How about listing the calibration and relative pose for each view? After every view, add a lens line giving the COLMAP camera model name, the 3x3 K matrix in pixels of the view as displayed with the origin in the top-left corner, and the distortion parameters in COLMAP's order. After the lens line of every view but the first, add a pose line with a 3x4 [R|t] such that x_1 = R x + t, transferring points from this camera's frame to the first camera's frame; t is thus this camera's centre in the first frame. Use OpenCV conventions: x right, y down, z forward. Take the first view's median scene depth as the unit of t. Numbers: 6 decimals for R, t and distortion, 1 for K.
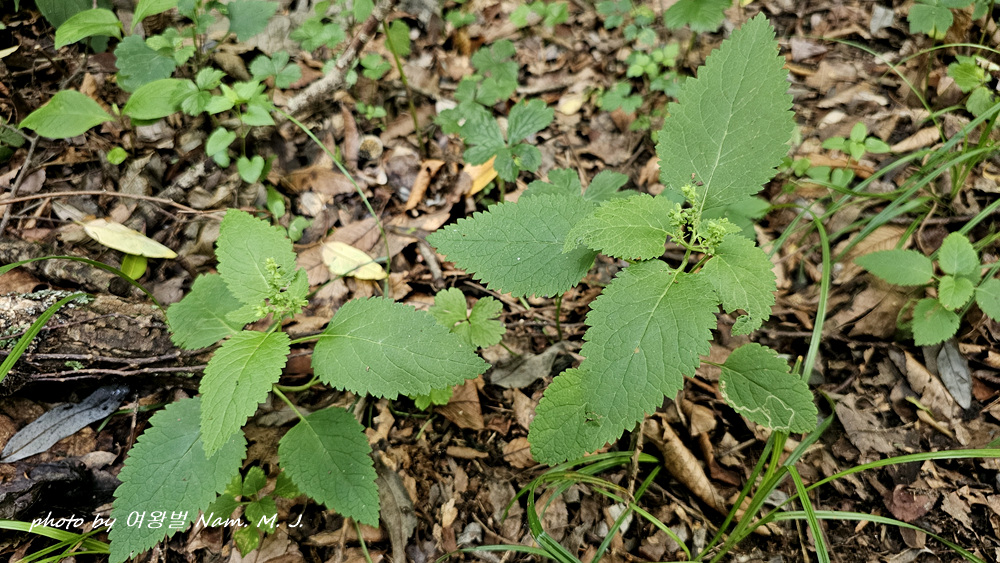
lens RADIAL K [[767.6, 0, 500.0], [0, 767.6, 281.5], [0, 0, 1]] dist [0.016062, 0.004074]
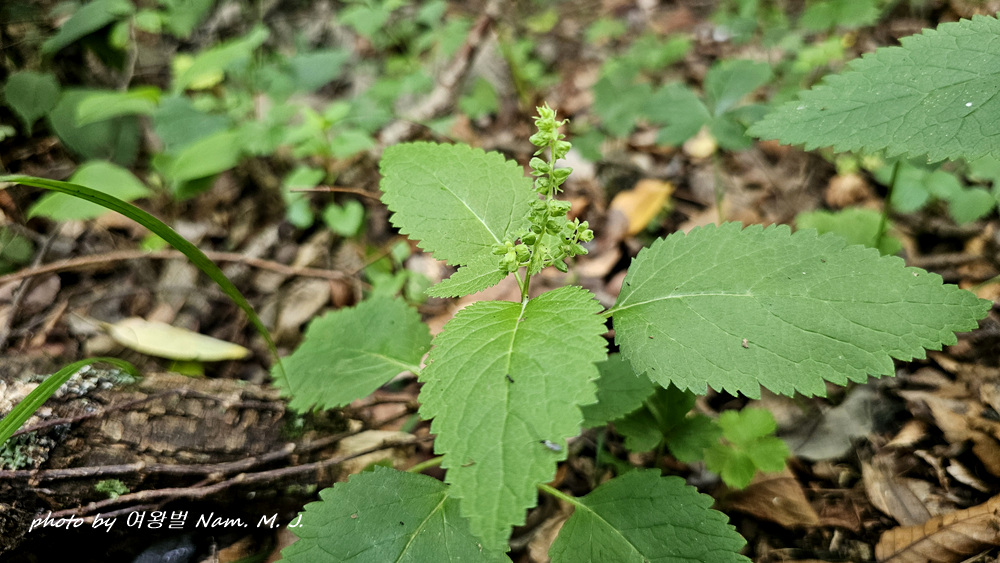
lens RADIAL K [[767.6, 0, 500.0], [0, 767.6, 281.5], [0, 0, 1]] dist [0.016062, 0.004074]
pose [[0.992025, -0.125467, 0.012022, -0.255177], [0.124512, 0.960704, -0.248081, 0.137710], [0.019576, 0.247600, 0.968665, 0.416599]]
